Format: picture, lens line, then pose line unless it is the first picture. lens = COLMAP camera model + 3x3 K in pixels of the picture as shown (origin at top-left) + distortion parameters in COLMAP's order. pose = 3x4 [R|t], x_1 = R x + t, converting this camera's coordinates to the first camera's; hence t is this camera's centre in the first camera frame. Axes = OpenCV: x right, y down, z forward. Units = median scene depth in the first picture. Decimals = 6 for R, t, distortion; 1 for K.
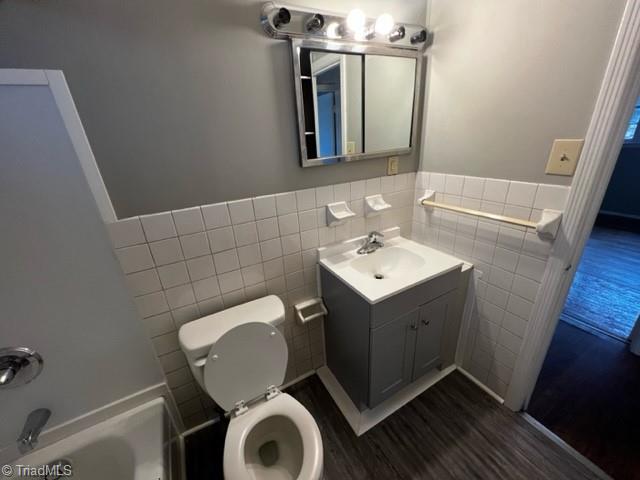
lens RADIAL K [[258.1, 0, 320.0], [0, 258.1, 240.0], [0, 0, 1]] dist [-0.001327, -0.000332]
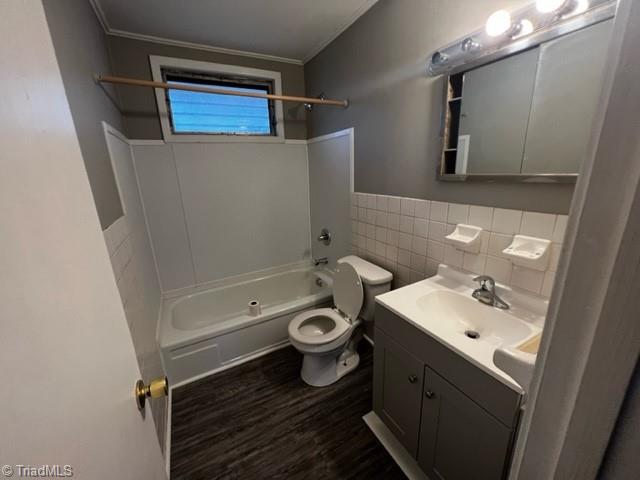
lens RADIAL K [[258.1, 0, 320.0], [0, 258.1, 240.0], [0, 0, 1]] dist [-0.001327, -0.000332]
pose [[-0.003986, 0.326319, -0.945251, 0.994470], [-0.344323, 0.887009, 0.307664, -0.212306], [0.938843, 0.326698, 0.108823, 0.469473]]
